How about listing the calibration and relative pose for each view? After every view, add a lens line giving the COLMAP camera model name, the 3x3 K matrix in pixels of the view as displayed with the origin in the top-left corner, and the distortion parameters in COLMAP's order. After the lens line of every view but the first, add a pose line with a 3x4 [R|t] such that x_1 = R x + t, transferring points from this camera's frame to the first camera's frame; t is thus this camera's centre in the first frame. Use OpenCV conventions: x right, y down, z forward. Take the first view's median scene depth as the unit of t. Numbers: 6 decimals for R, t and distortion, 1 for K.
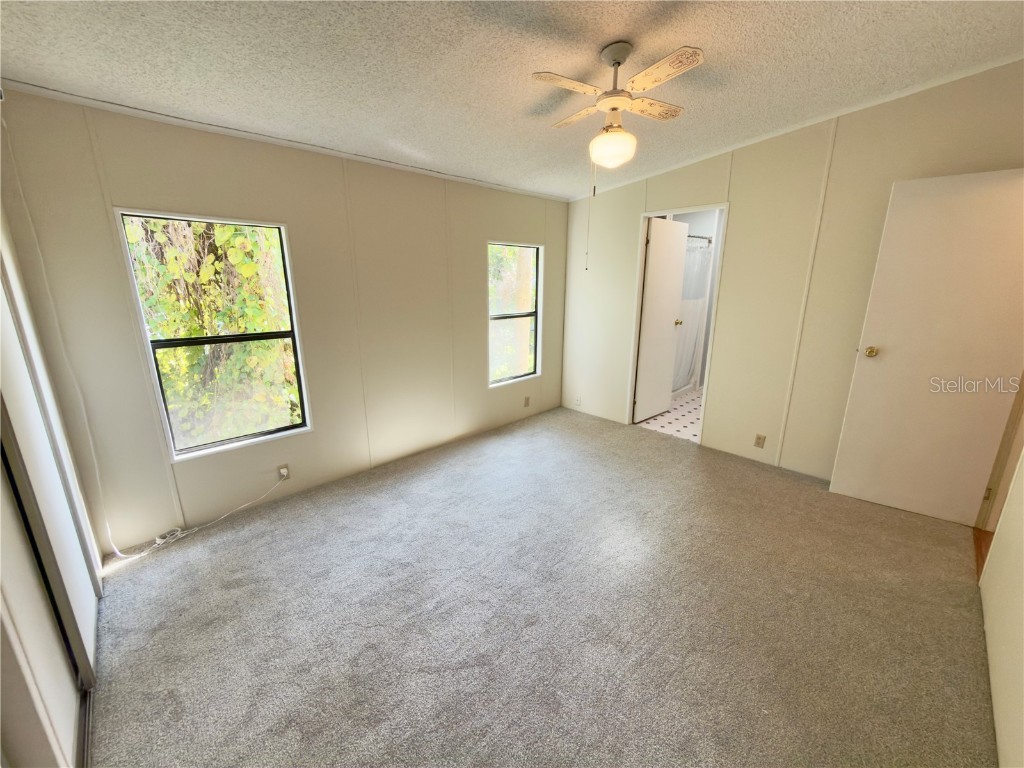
lens RADIAL K [[408.7, 0, 513.7], [0, 408.7, 382.7], [0, 0, 1]] dist [-0.001708, 0.000682]
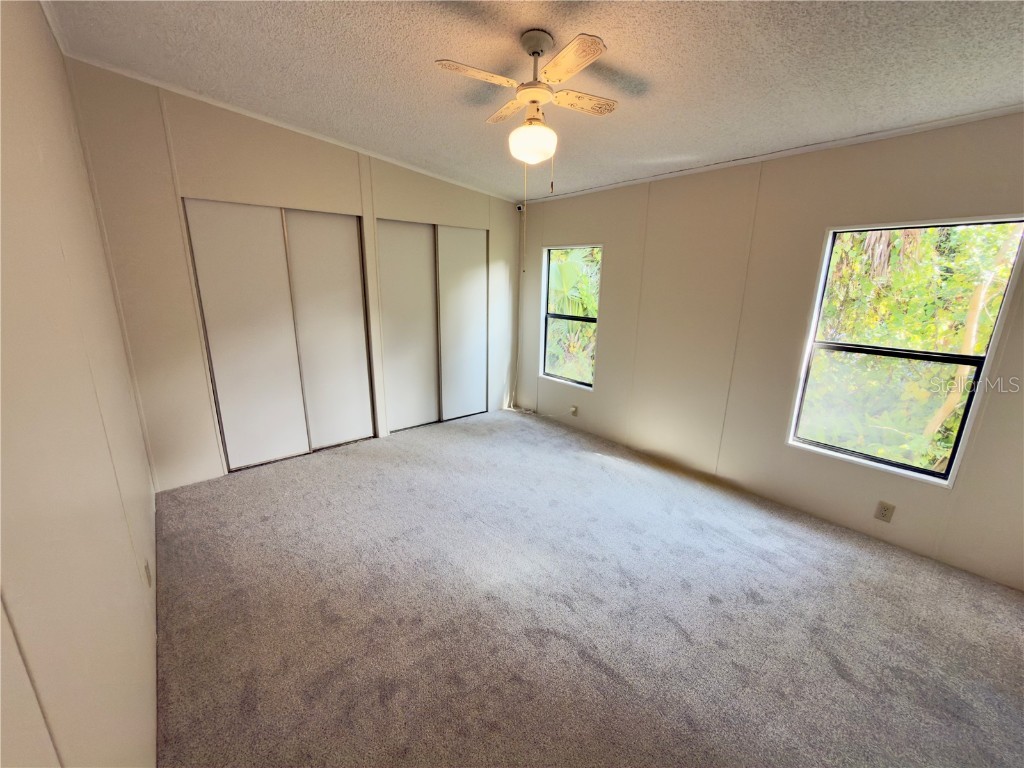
lens RADIAL K [[408.7, 0, 518.6], [0, 408.7, 383.4], [0, 0, 1]] dist [-0.001708, 0.000682]
pose [[-0.053240, 0.252454, -0.966143, 0.879469], [-0.257390, 0.931354, 0.257547, -0.208898], [0.964840, 0.262387, 0.015394, 0.740014]]
